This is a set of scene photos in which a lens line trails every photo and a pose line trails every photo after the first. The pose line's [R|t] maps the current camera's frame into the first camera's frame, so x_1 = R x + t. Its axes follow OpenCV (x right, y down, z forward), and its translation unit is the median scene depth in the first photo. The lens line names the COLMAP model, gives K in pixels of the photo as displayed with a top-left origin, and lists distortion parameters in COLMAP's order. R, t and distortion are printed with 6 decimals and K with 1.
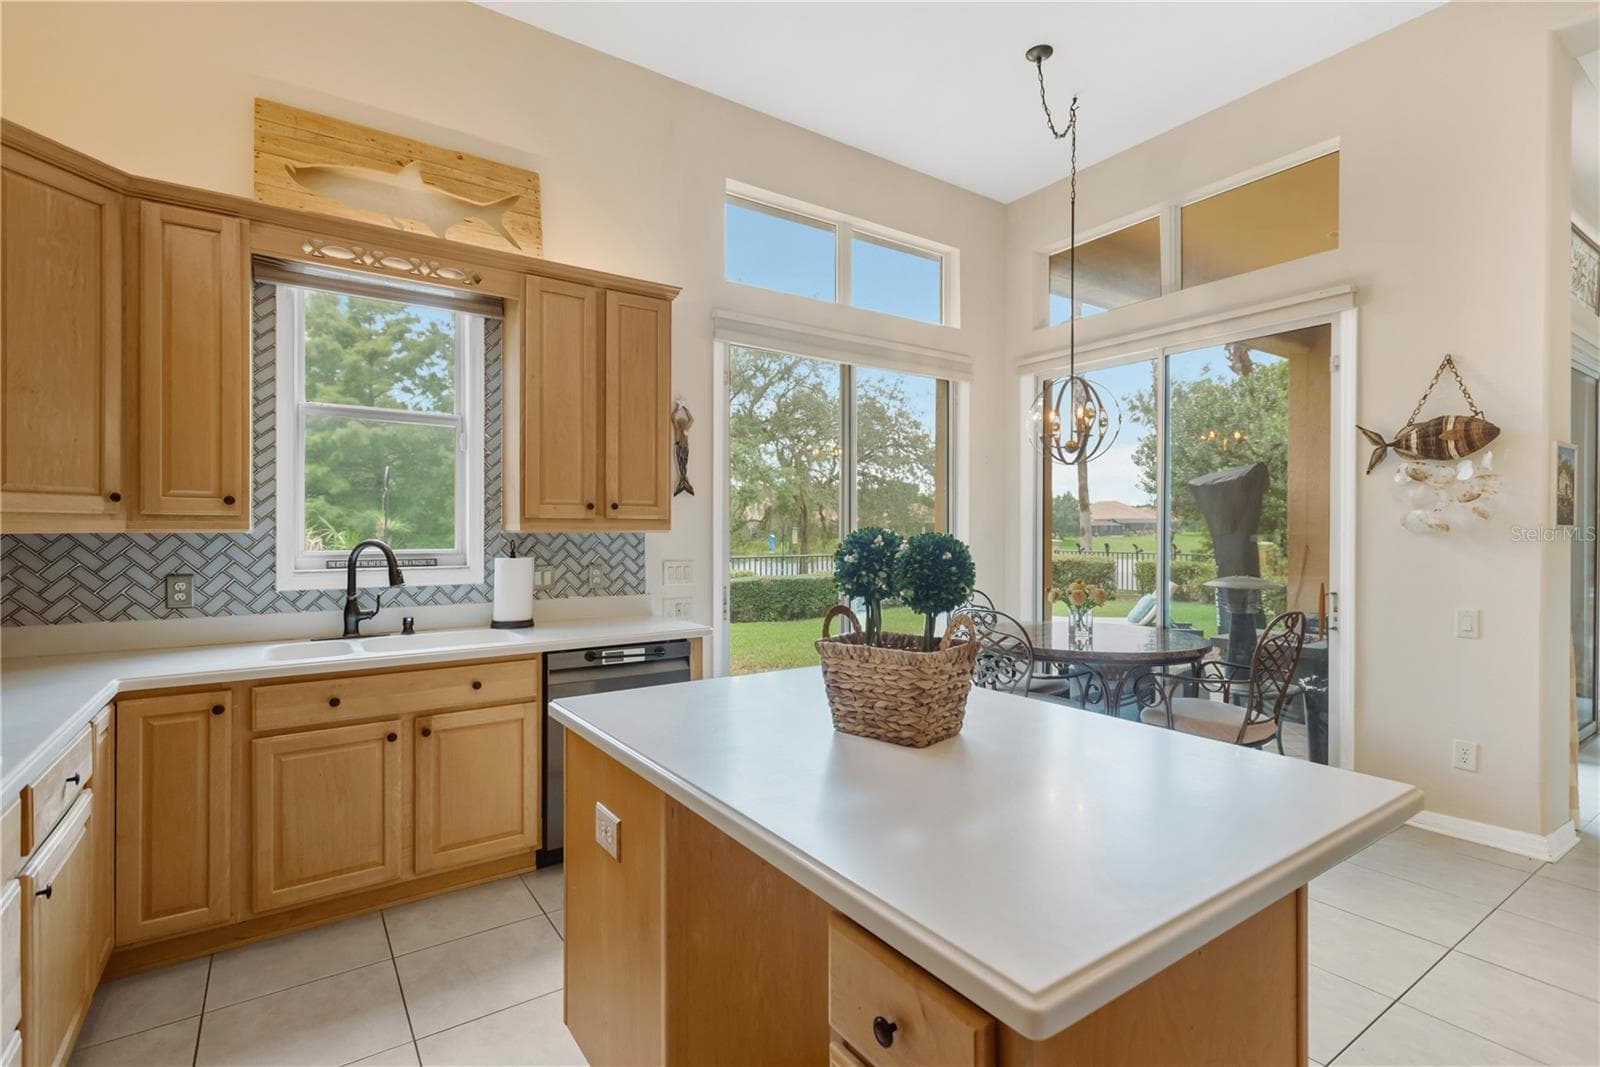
lens RADIAL K [[749.1, 0, 800.4], [0, 749.1, 529.1], [0, 0, 1]] dist [0.027708, -0.012331]
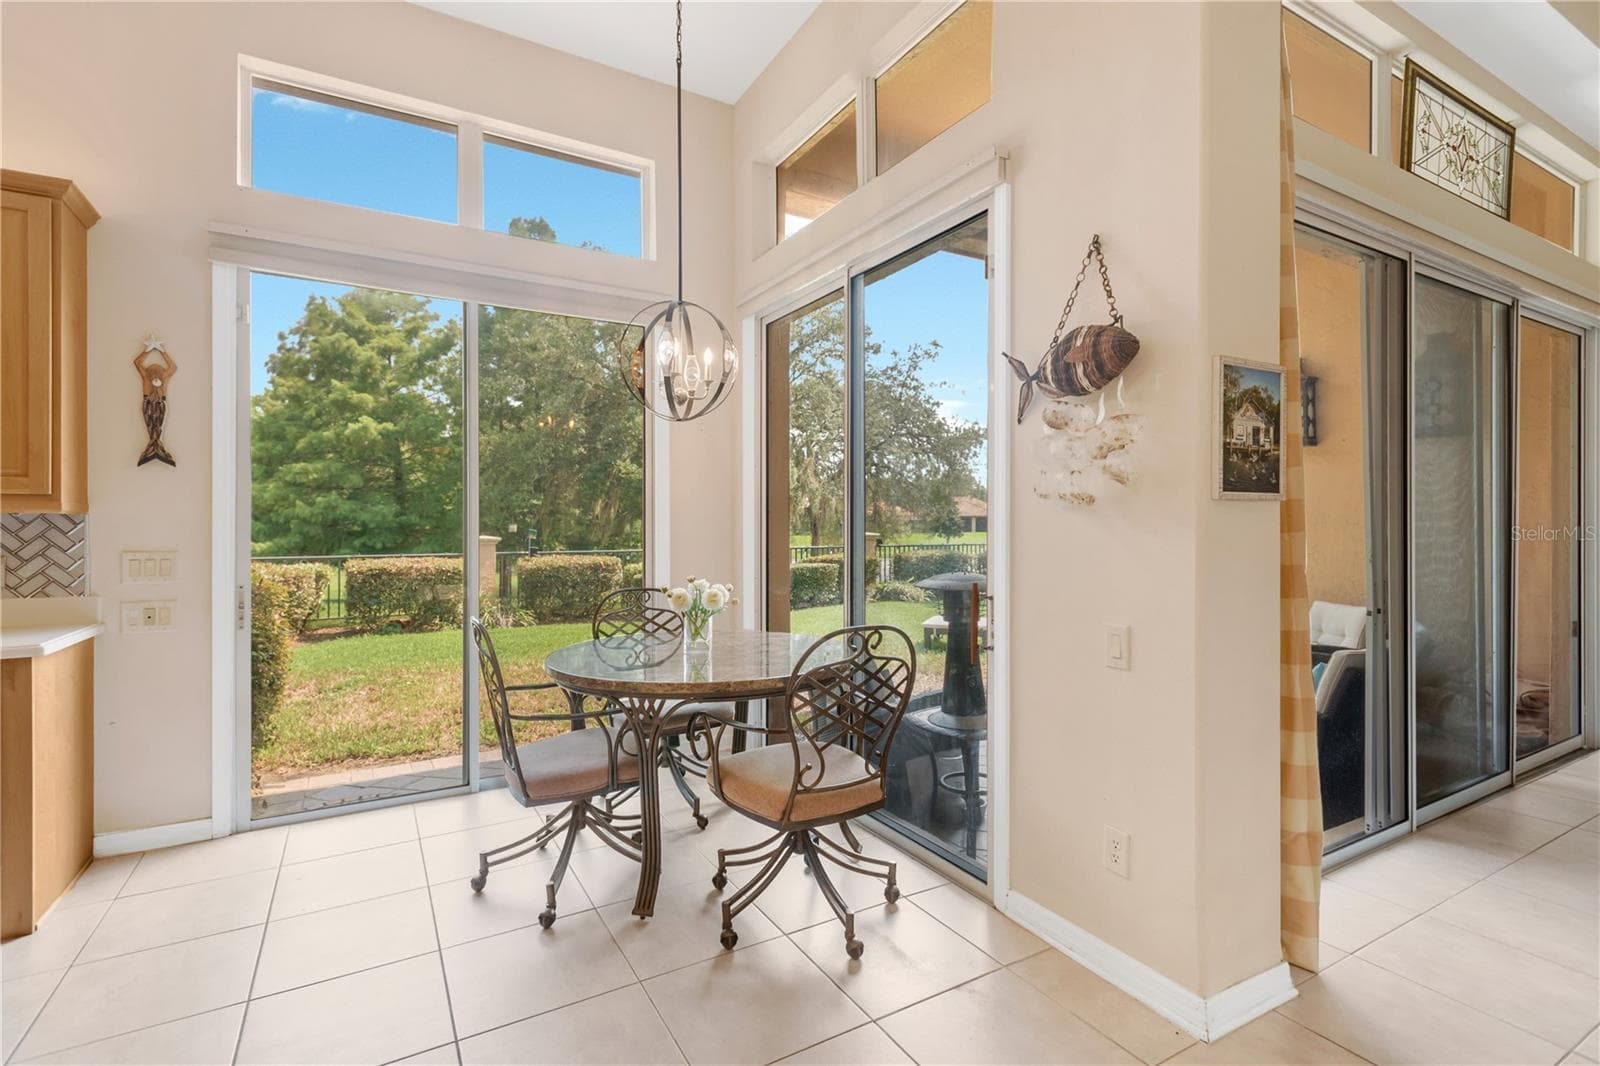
lens RADIAL K [[744.0, 0, 805.3], [0, 744.0, 523.4], [0, 0, 1]] dist [0.027146, -0.013128]
pose [[0.997150, -0.003063, -0.075388, 0.587057], [0.003062, 0.999995, -0.000126, 0.016099], [0.075388, -0.000106, 0.997154, 0.305385]]
